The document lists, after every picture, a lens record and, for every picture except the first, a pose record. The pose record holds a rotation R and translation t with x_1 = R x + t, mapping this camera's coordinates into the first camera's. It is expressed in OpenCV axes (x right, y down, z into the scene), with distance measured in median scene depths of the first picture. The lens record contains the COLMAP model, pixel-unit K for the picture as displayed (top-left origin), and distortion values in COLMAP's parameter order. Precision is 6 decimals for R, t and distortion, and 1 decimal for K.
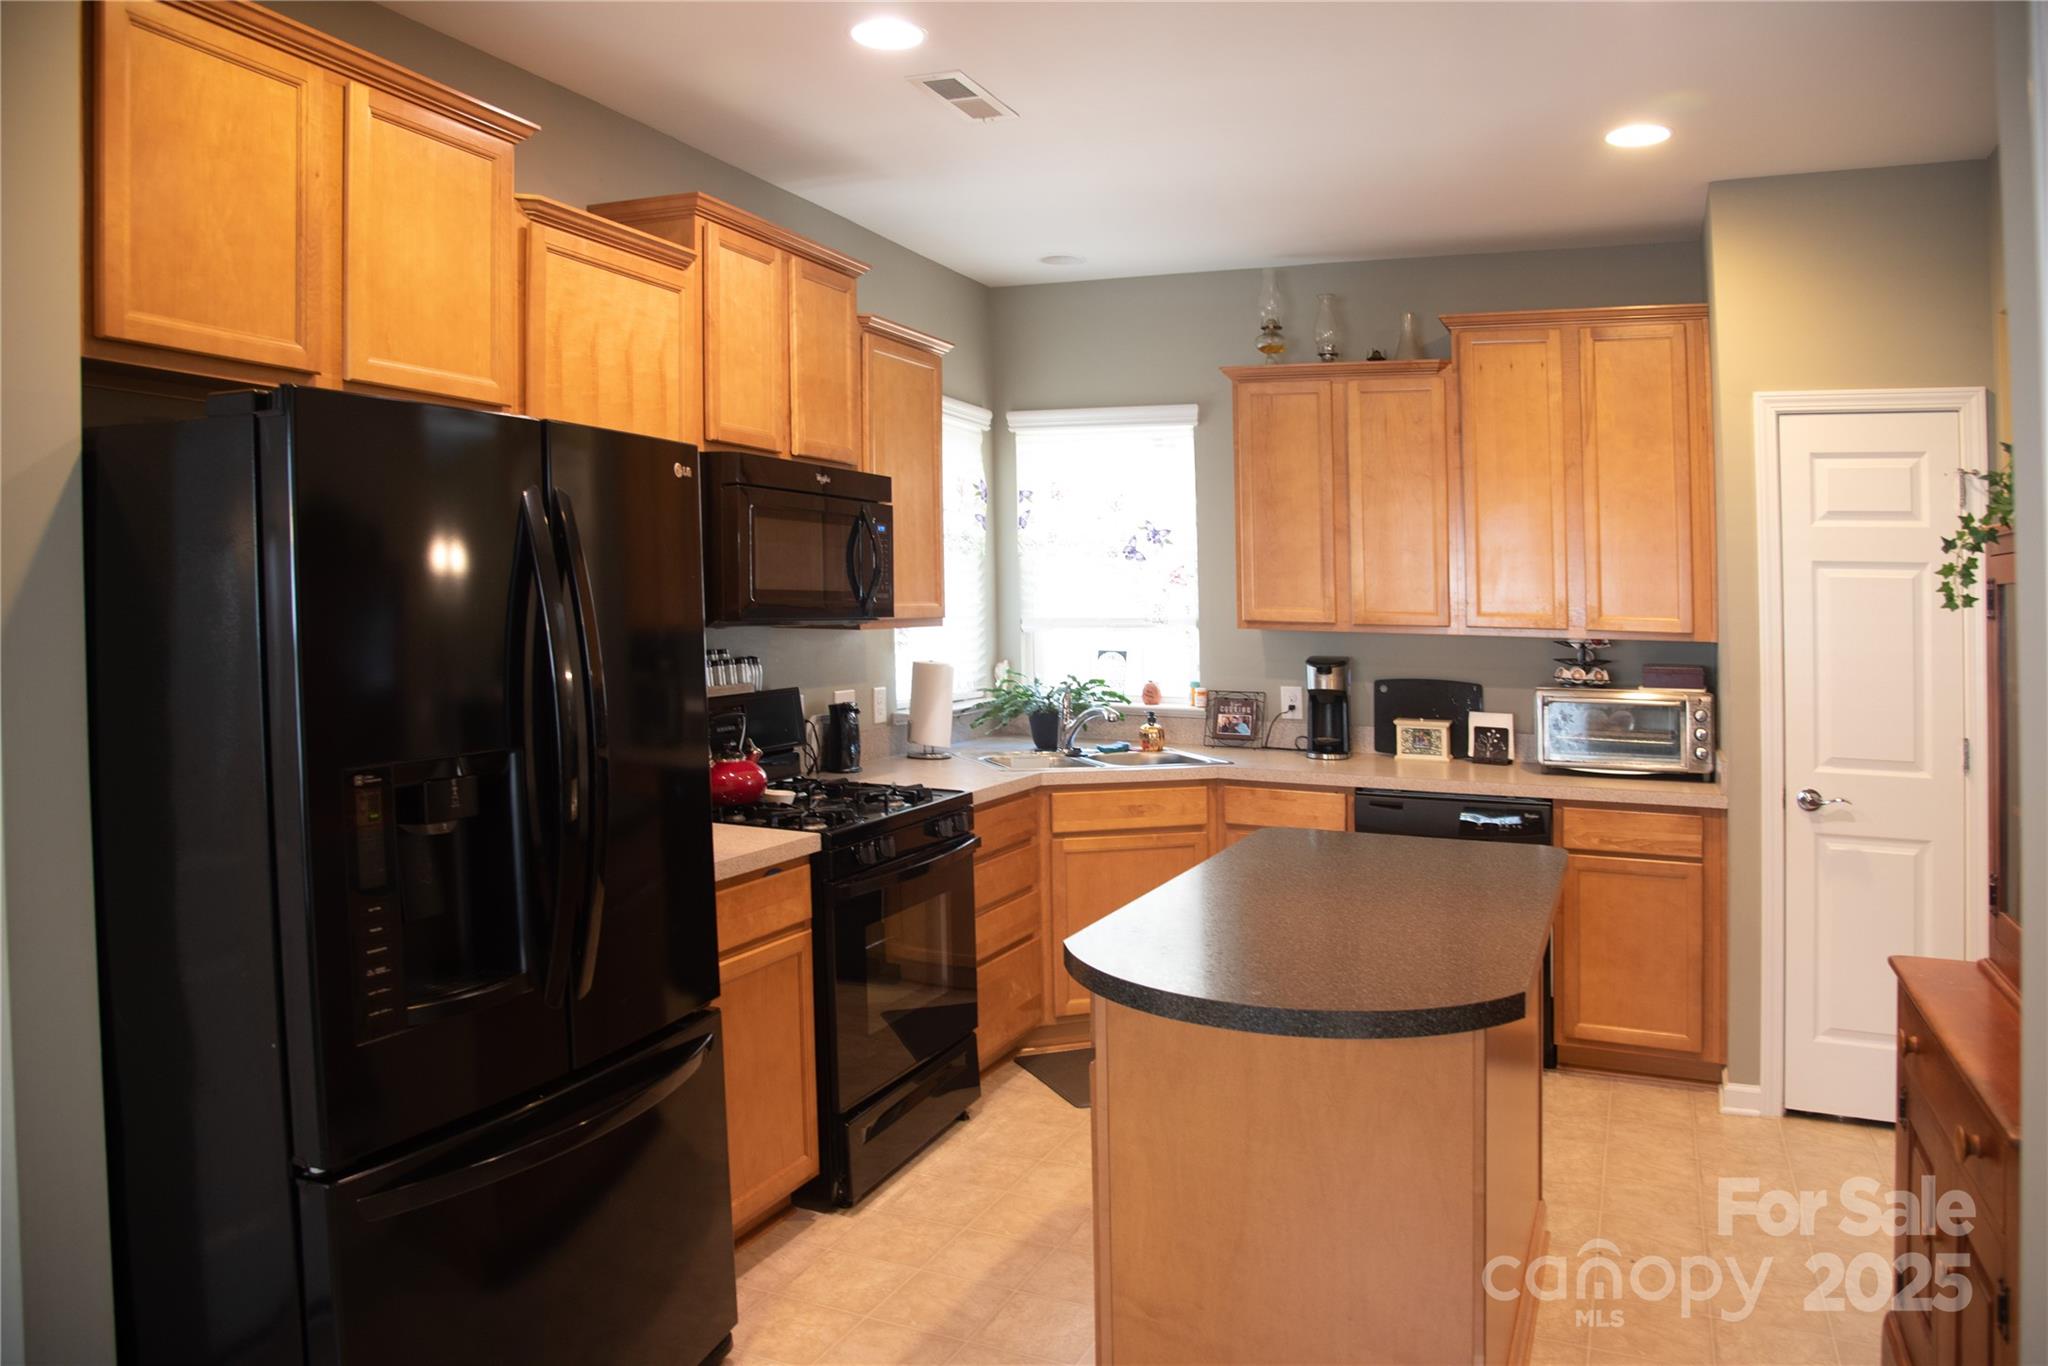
lens RADIAL K [[1418.1, 0, 1085.3], [0, 1418.1, 608.7], [0, 0, 1]] dist [-0.095533, 0.038378]
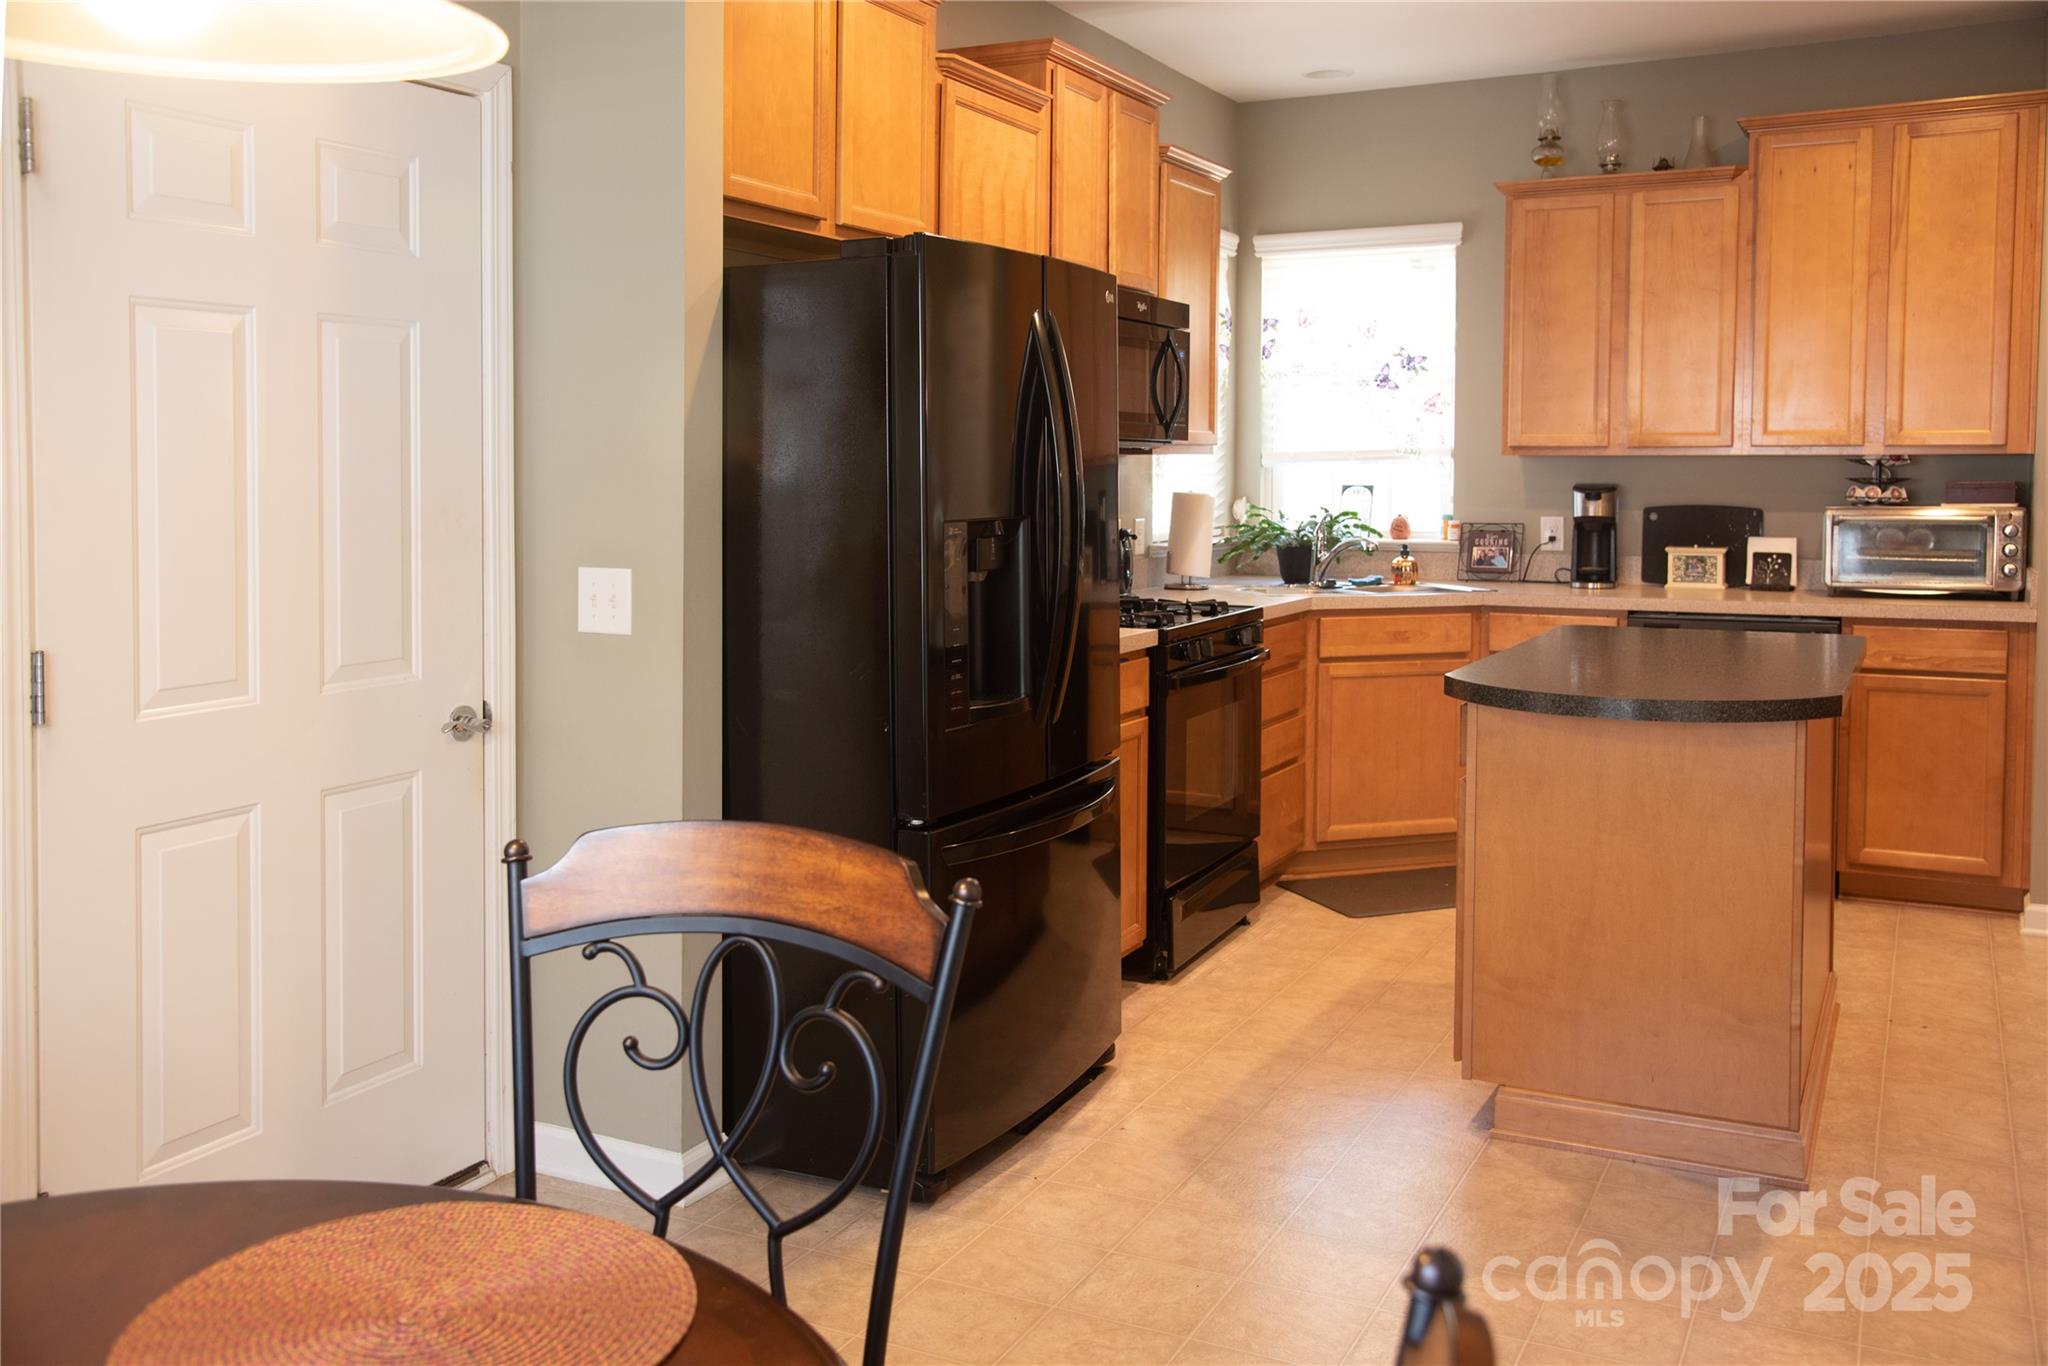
lens RADIAL K [[1793.0, 0, 1010.4], [0, 1793.0, 677.9], [0, 0, 1]] dist [0.008694, 0.080242]
pose [[0.995580, -0.003556, -0.093845, -0.131788], [0.013558, 0.994256, 0.106165, 0.035055], [0.092928, -0.106968, 0.989910, -0.320352]]
